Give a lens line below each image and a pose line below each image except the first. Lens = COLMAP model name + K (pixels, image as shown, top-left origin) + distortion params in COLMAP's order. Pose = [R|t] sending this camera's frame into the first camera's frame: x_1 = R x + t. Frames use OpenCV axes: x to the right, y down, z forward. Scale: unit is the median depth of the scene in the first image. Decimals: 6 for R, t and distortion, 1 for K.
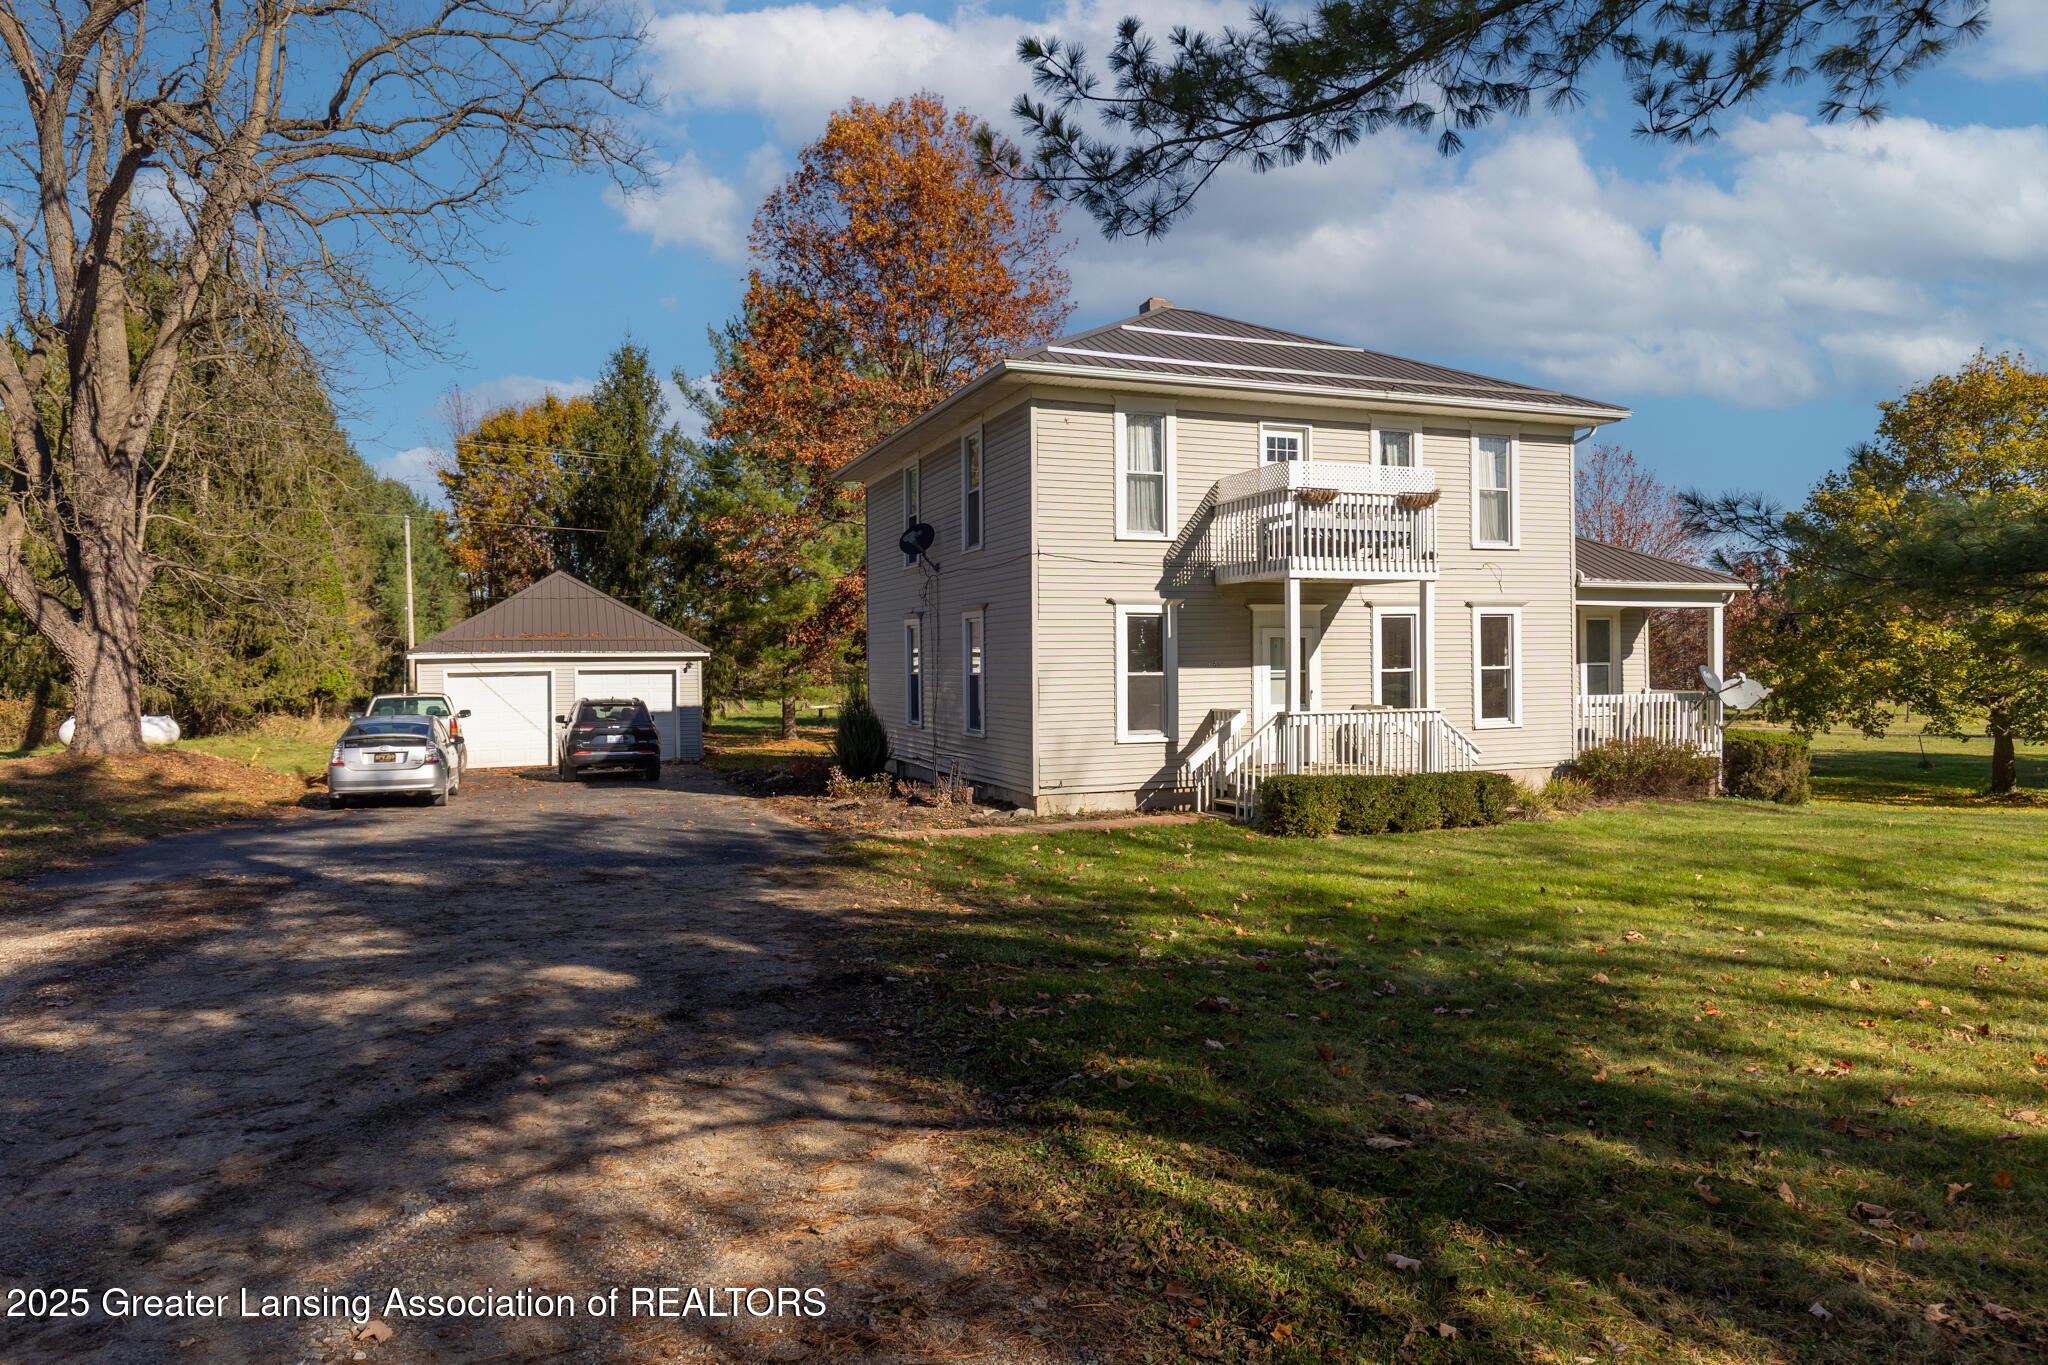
lens RADIAL K [[1249.2, 0, 1011.2], [0, 1249.2, 676.3], [0, 0, 1]] dist [-0.001327, -0.002957]
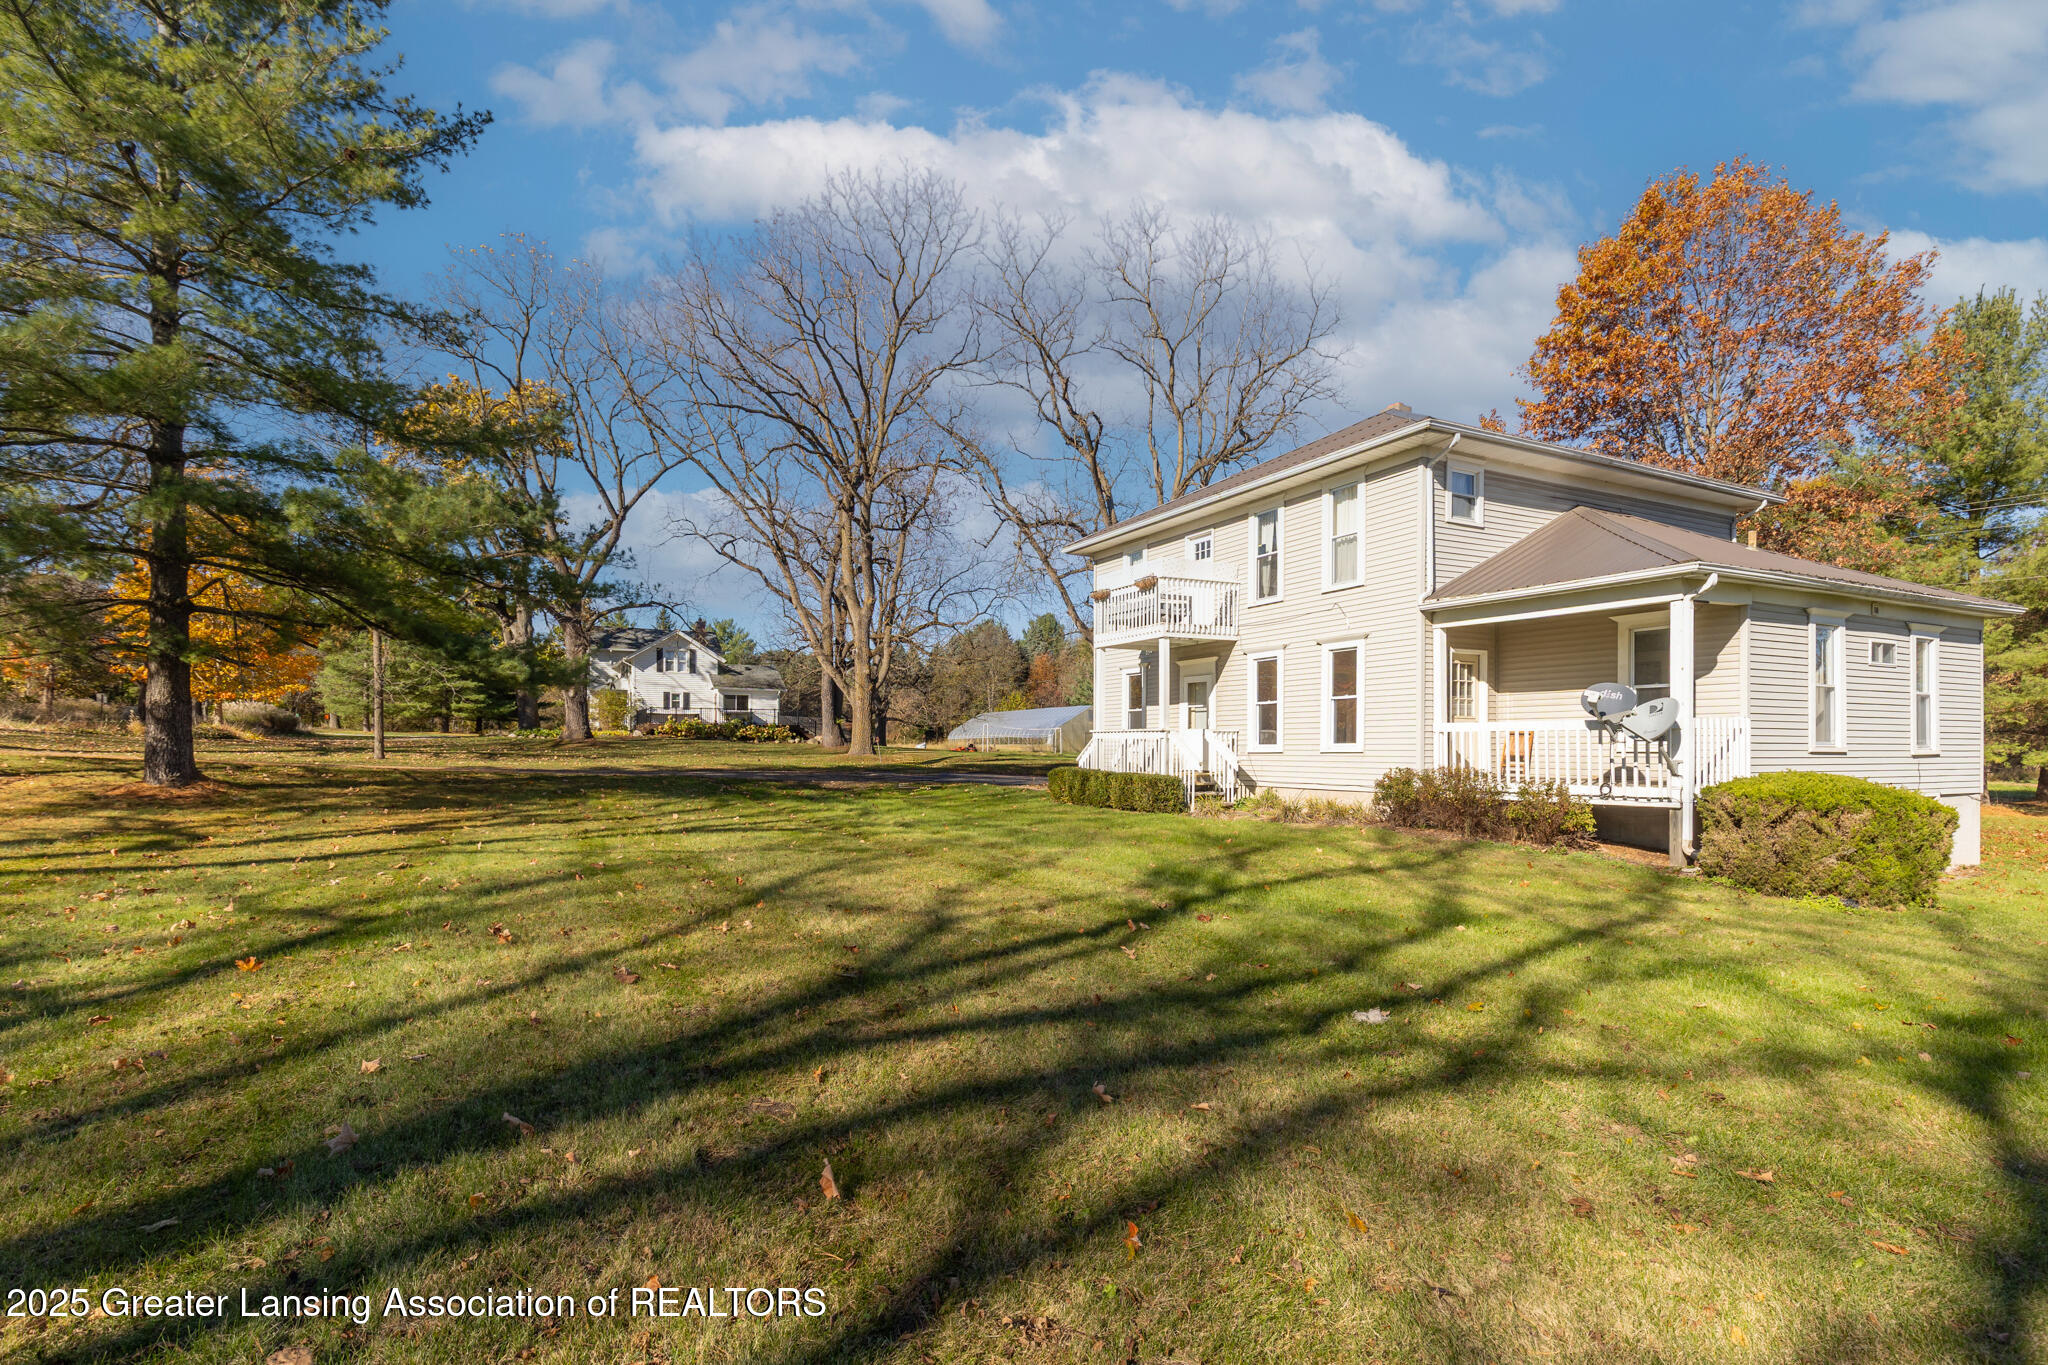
lens RADIAL K [[965.5, 0, 974.4], [0, 965.5, 749.1], [0, 0, 1]] dist [0.005802, 0.000247]
pose [[0.085892, 0.013126, -0.996218, 1.274125], [-0.013014, 0.999843, 0.012052, 0.034380], [0.996219, 0.011929, 0.086049, 0.638575]]
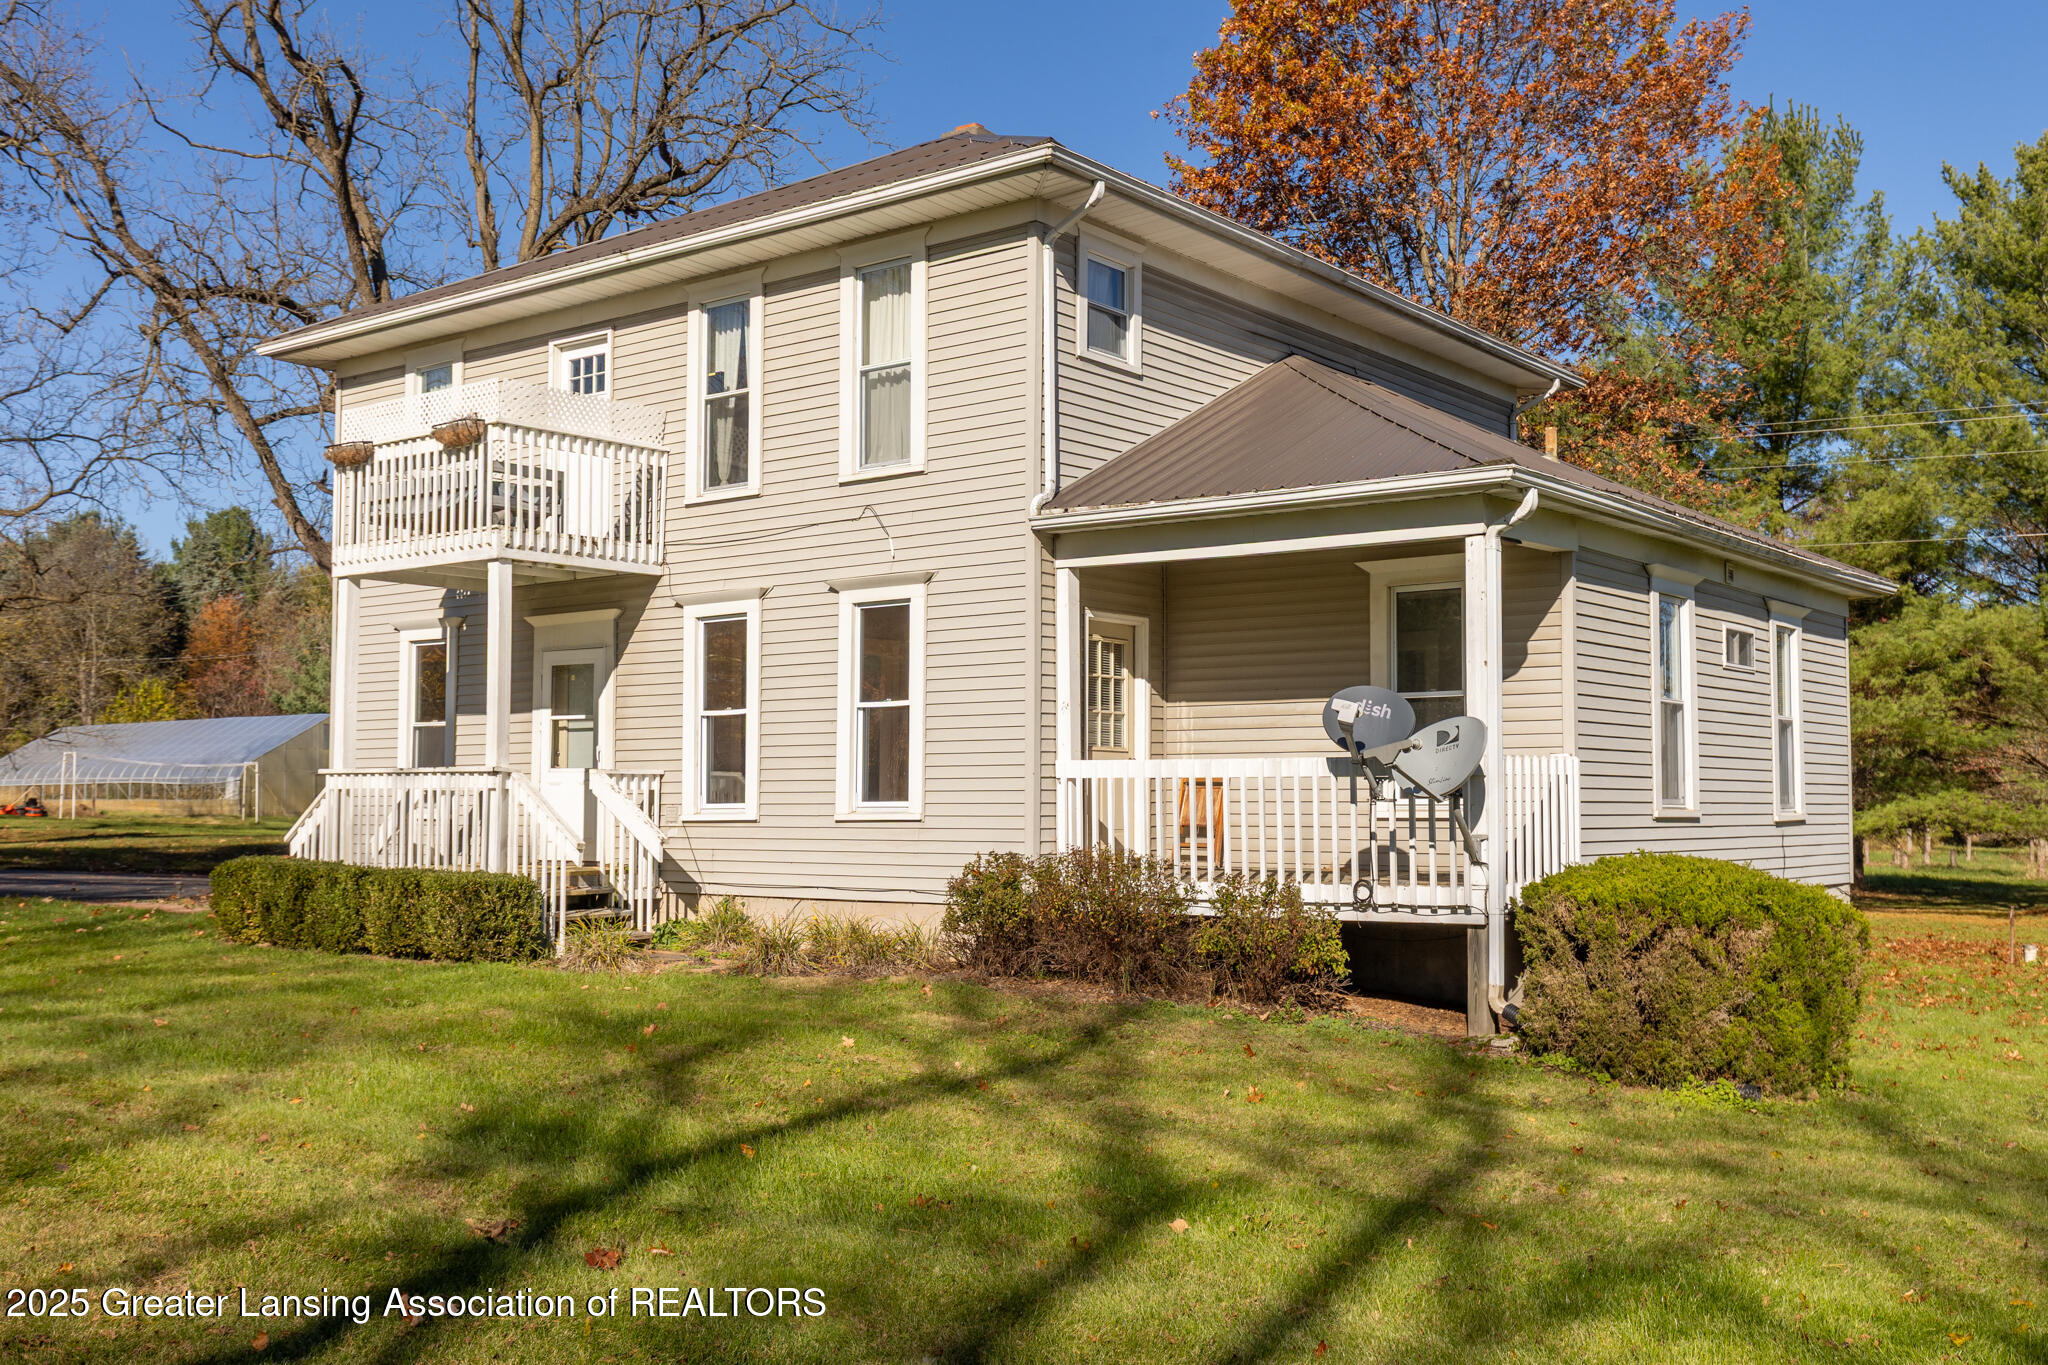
lens RADIAL K [[1988.4, 0, 1025.7], [0, 1988.4, 704.2], [0, 0, 1]] dist [0.025893, 0.000000]
pose [[0.515168, -0.032158, -0.856486, 1.192227], [-0.015174, 0.998797, -0.046628, 0.032701], [0.856955, 0.037018, 0.514060, 0.660098]]
